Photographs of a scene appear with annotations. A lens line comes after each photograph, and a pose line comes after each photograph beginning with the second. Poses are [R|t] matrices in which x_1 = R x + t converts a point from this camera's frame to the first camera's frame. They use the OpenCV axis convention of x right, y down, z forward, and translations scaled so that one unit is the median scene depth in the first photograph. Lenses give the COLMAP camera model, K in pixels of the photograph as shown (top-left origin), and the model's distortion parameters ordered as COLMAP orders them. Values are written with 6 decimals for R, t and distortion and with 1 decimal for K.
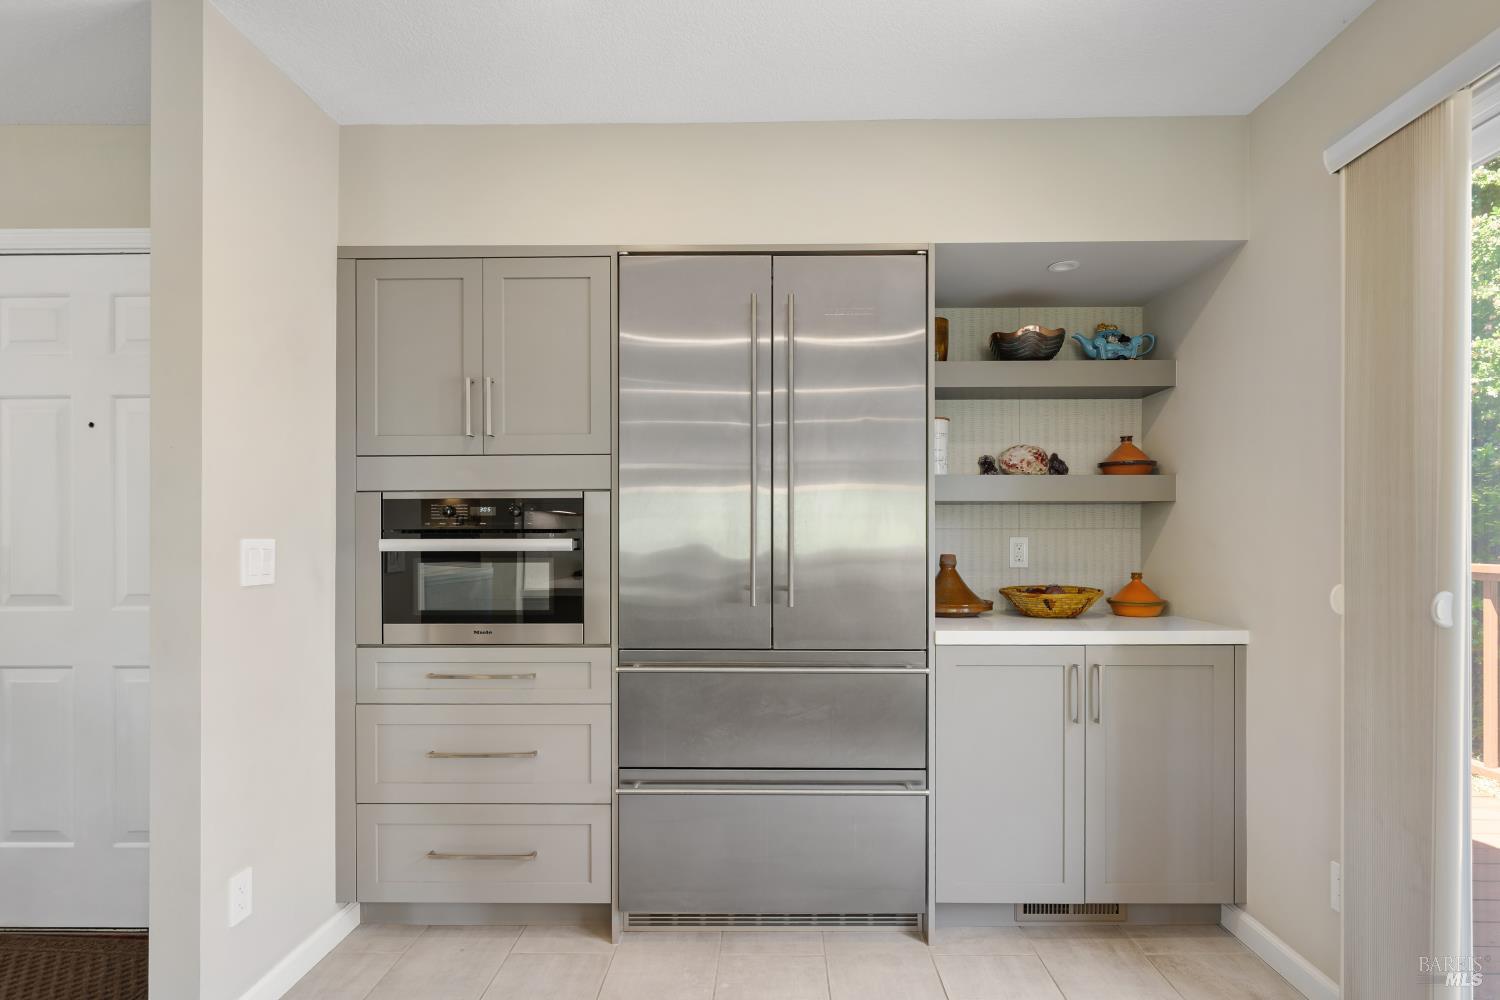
lens RADIAL K [[763.0, 0, 755.4], [0, 763.0, 538.6], [0, 0, 1]] dist [-0.000781, -0.000177]
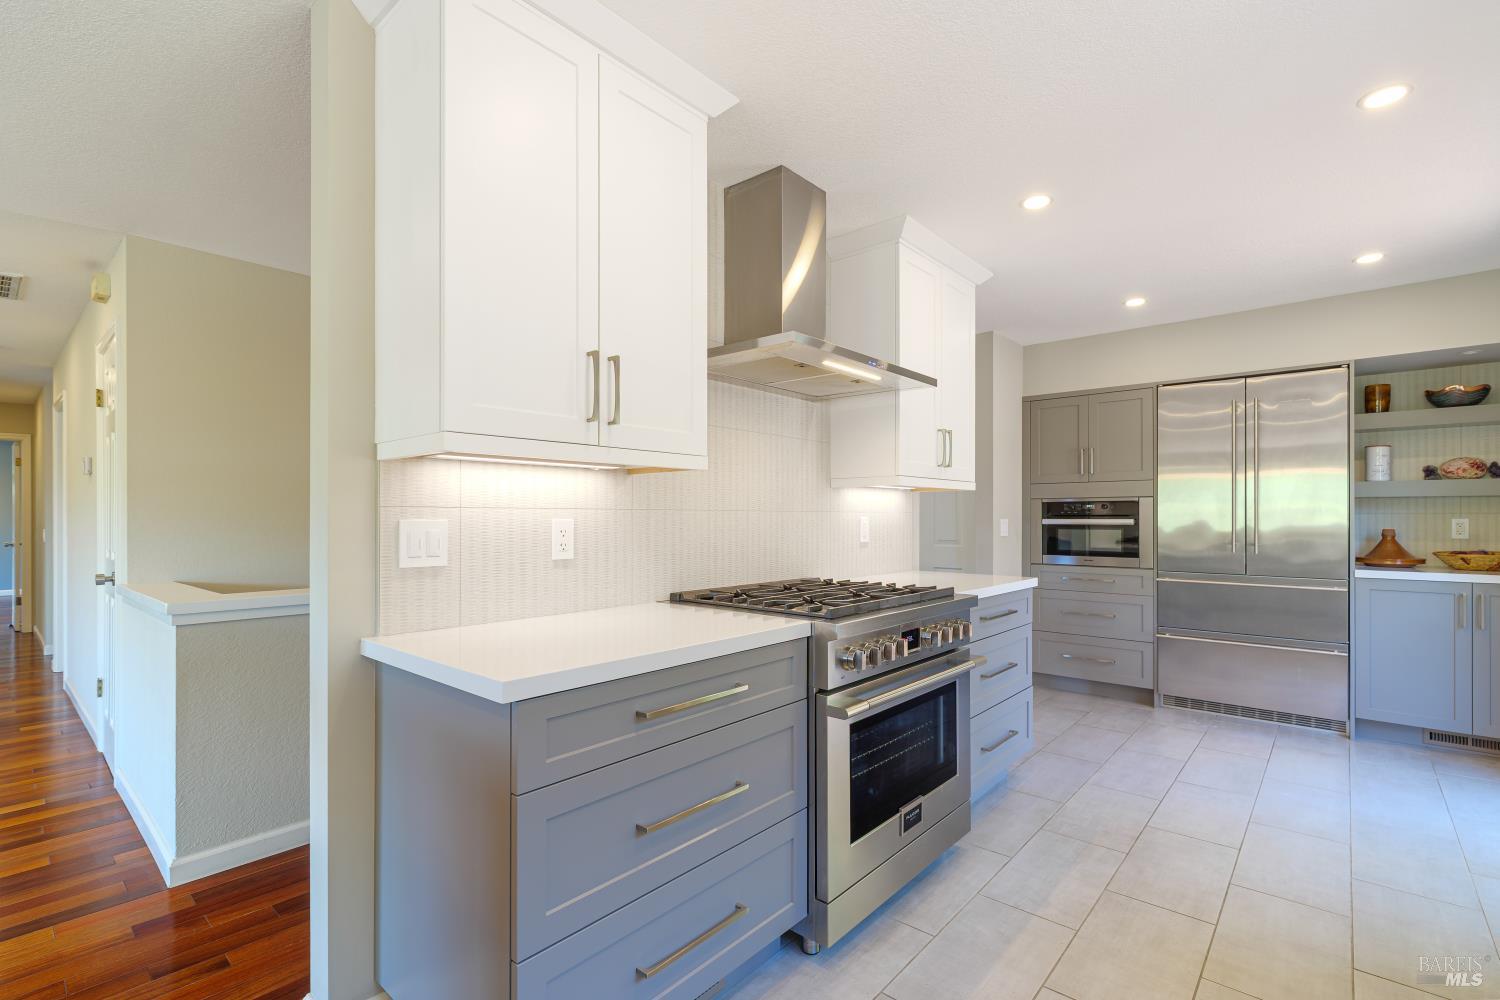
lens RADIAL K [[678.4, 0, 752.2], [0, 678.4, 513.1], [0, 0, 1]] dist [0.000599, -0.000427]
pose [[0.767360, -0.000642, -0.641216, 0.159255], [0.002023, 0.999997, 0.001420, -0.020953], [0.641214, -0.002387, 0.767359, -1.122545]]
